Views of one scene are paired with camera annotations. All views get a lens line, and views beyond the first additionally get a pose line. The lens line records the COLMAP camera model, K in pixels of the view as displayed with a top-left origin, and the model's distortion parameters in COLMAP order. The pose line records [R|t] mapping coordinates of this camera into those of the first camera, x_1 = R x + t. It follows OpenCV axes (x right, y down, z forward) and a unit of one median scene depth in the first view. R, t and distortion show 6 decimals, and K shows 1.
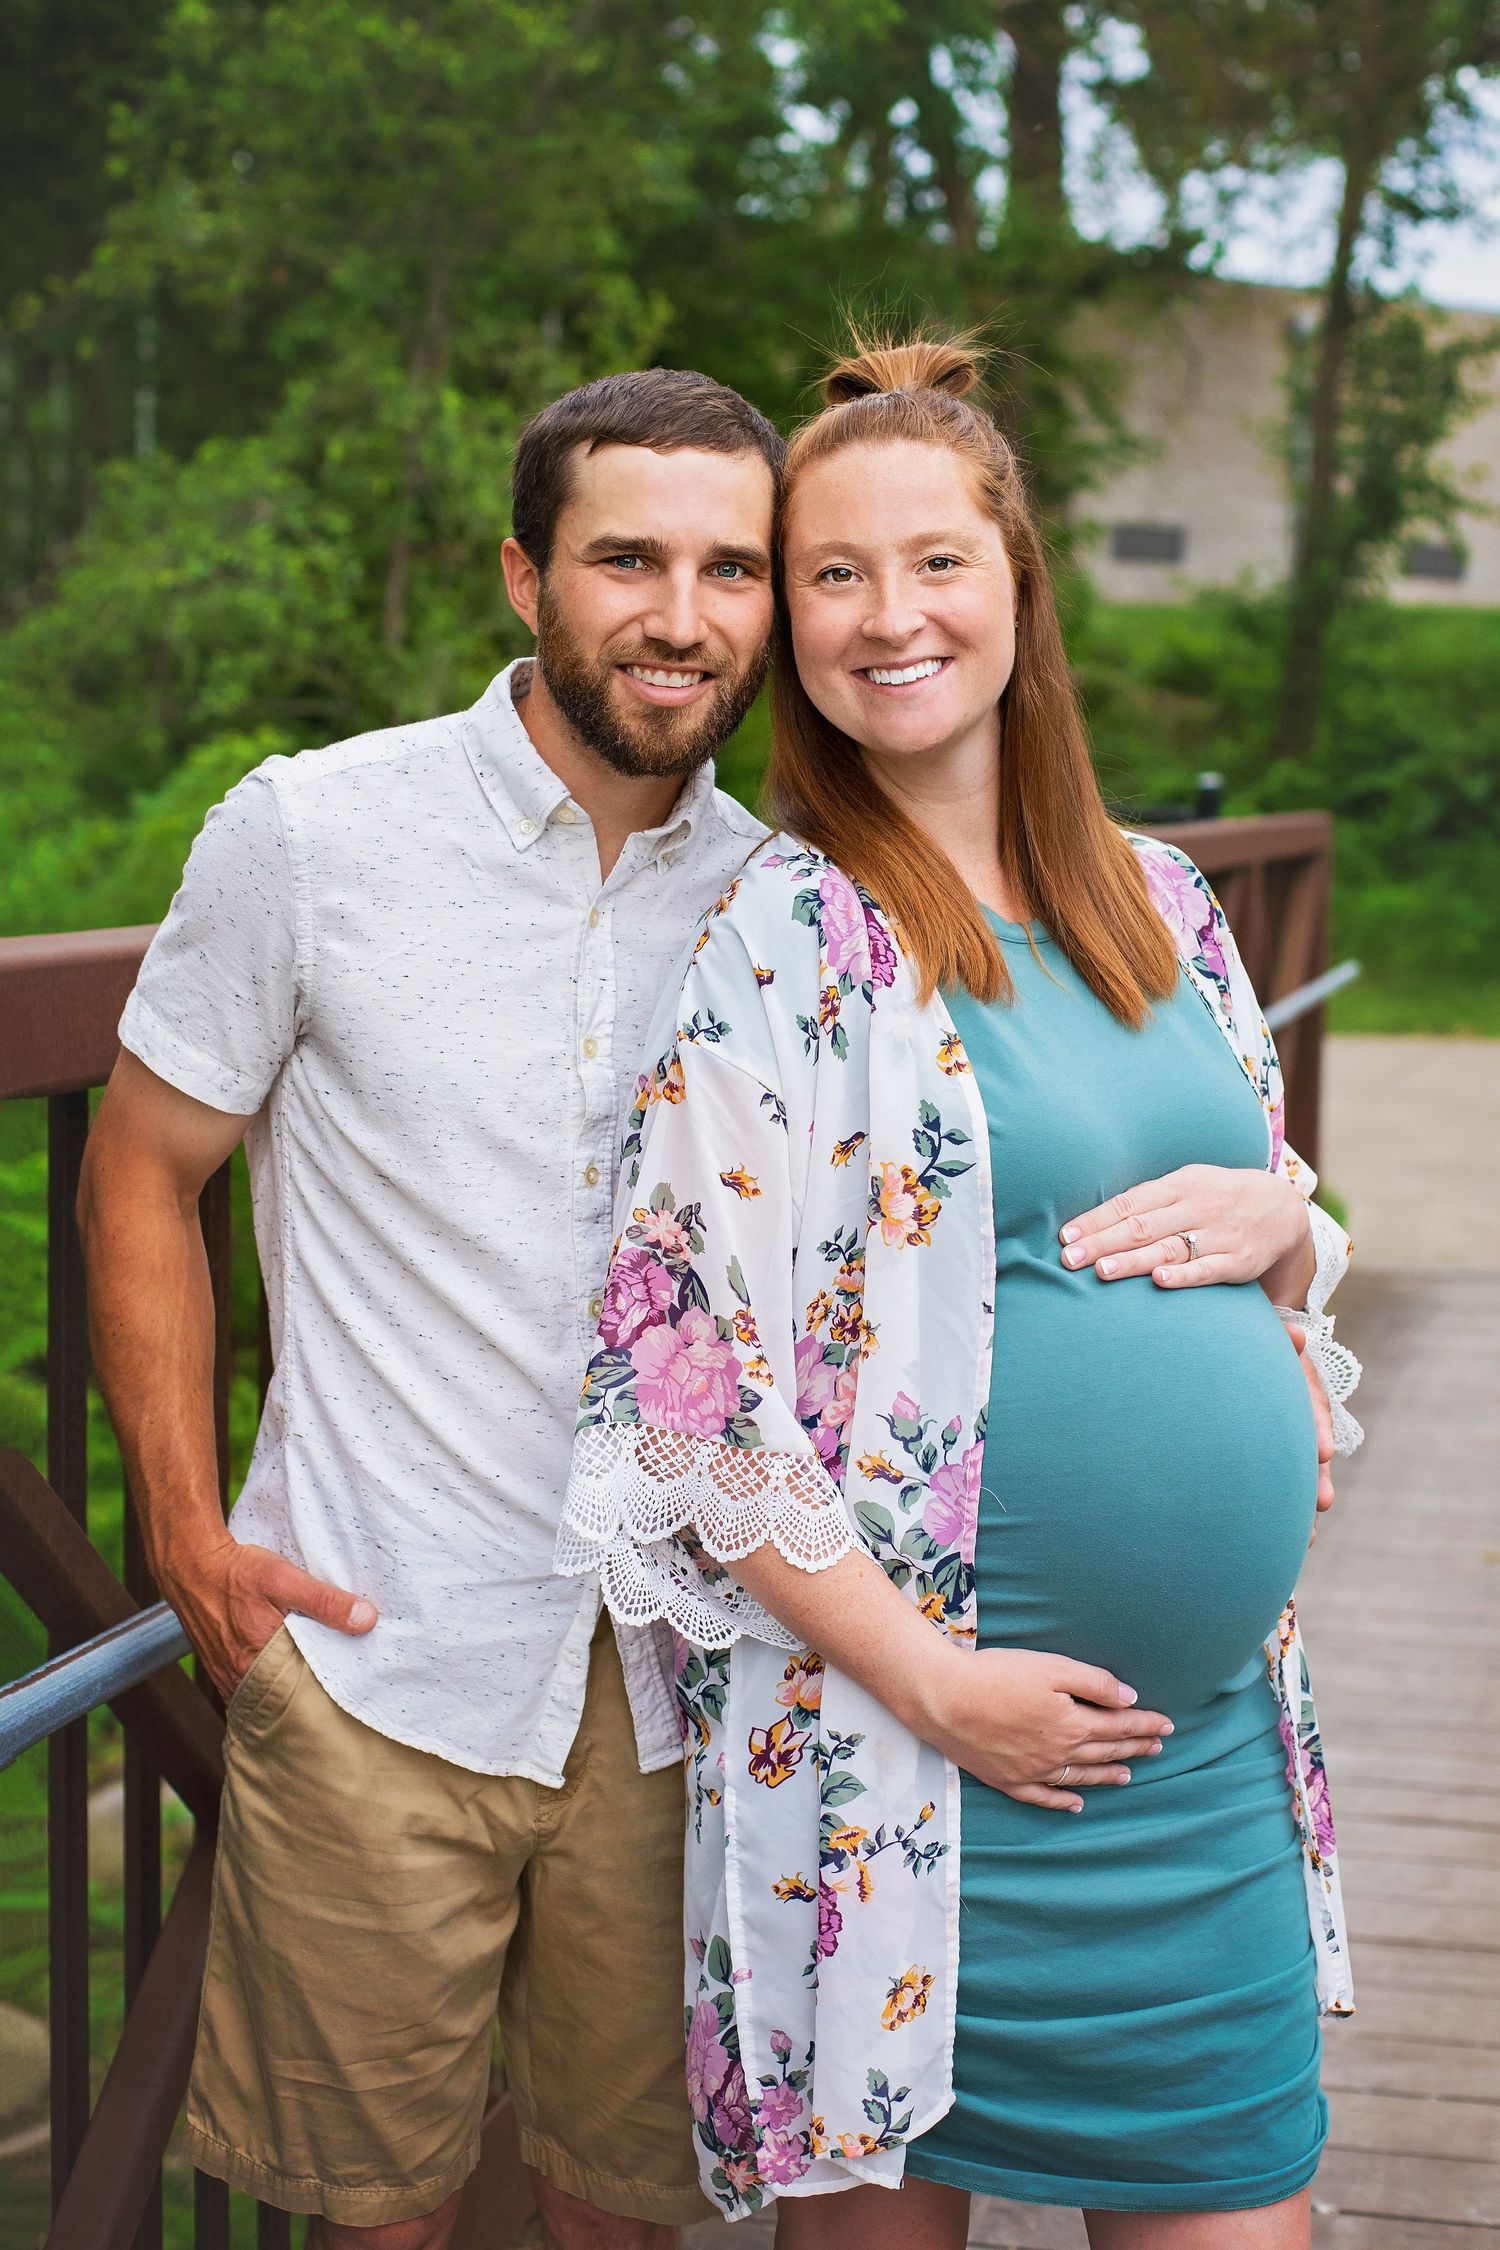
lens RADIAL K [[4808.0, 0, 750.0], [0, 4808.0, 1125.0], [0, 0, 1]] dist [-0.059081, 0.364775]
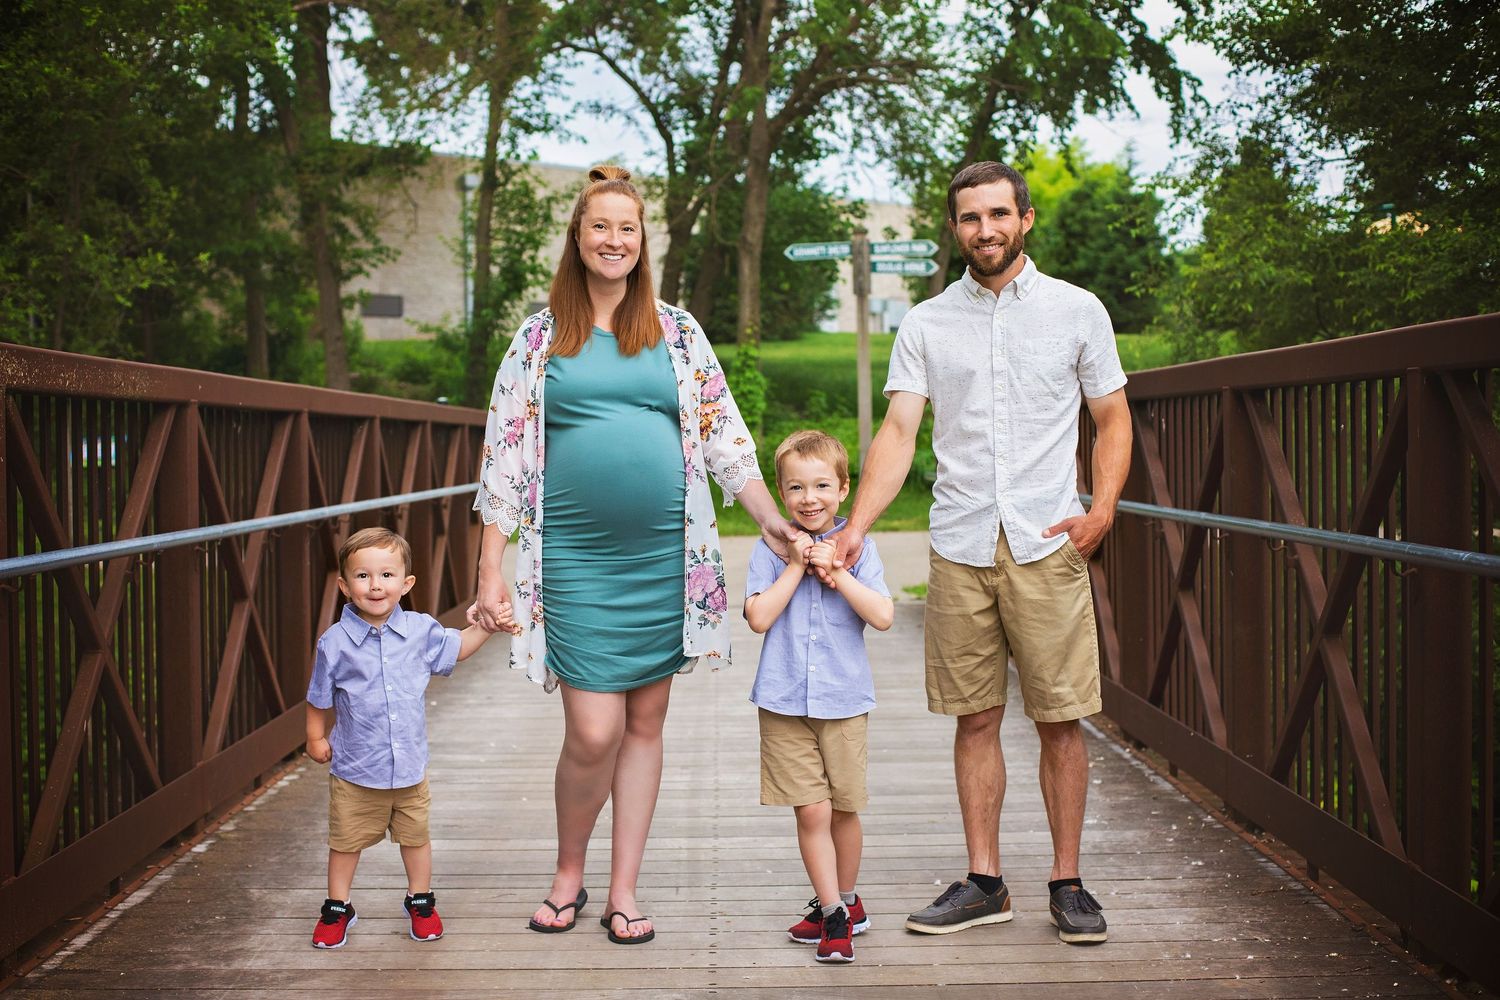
lens RADIAL K [[3205.3, 0, 750.0], [0, 3205.3, 500.0], [0, 0, 1]] dist [-0.059081, 0.364775]
pose [[0.979709, -0.029121, 0.198299, -0.031047], [0.041319, 0.997481, -0.057658, 0.034180], [-0.196120, 0.064682, 0.978444, -0.251418]]
